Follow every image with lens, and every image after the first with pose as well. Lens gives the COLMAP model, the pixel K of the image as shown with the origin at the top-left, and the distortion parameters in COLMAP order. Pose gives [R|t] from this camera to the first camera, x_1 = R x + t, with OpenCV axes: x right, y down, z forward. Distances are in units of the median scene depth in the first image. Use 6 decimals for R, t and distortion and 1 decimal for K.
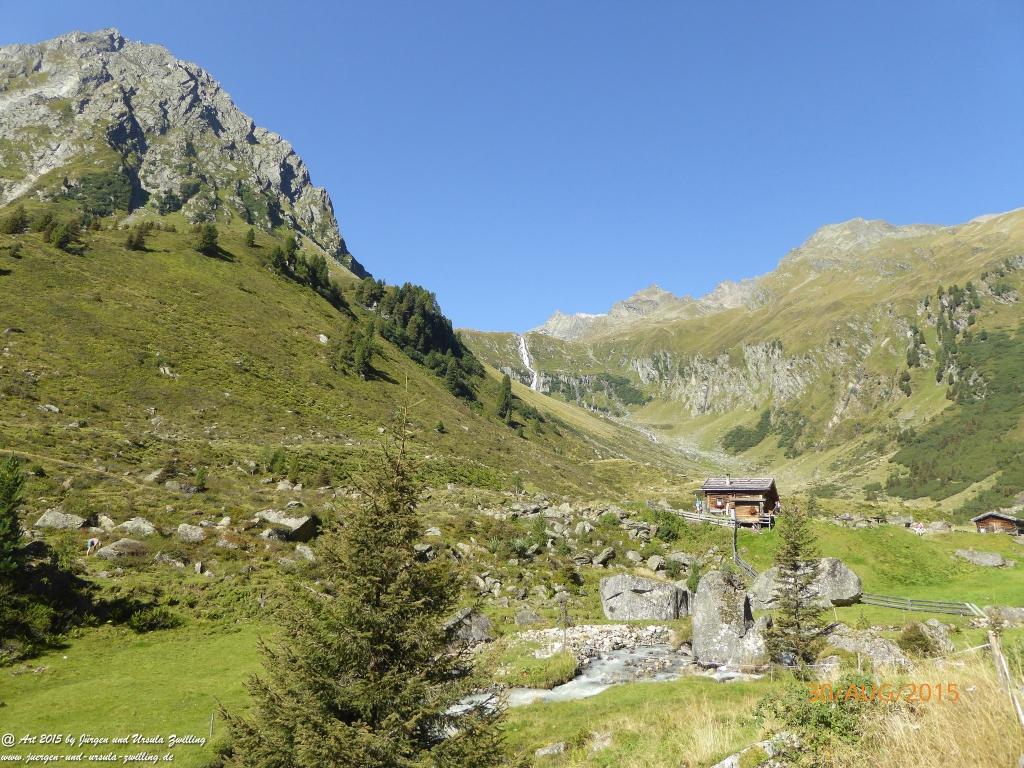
lens RADIAL K [[735.6, 0, 519.5], [0, 735.6, 380.7], [0, 0, 1]] dist [-0.025033, 0.001747]
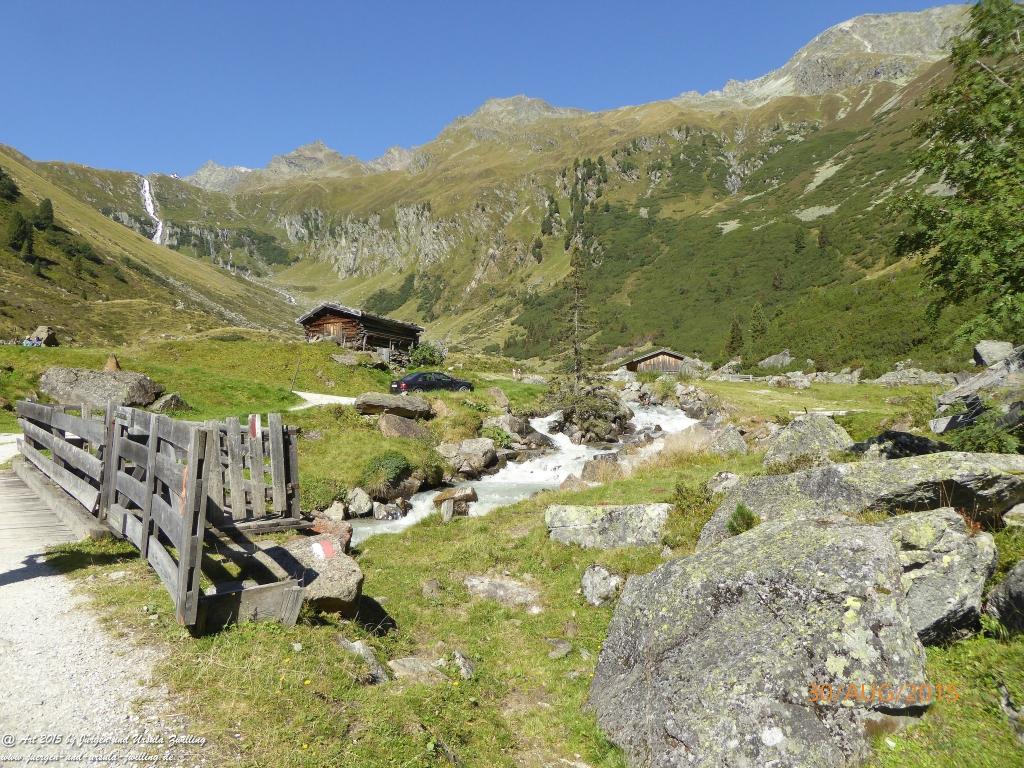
lens RADIAL K [[720.5, 0, 528.4], [0, 720.5, 377.6], [0, 0, 1]] dist [-0.023507, -0.005646]
pose [[0.904623, -0.016707, 0.425885, 0.082385], [-0.055498, 0.986107, 0.156567, 0.021686], [-0.422584, -0.165270, 0.891128, 0.076926]]
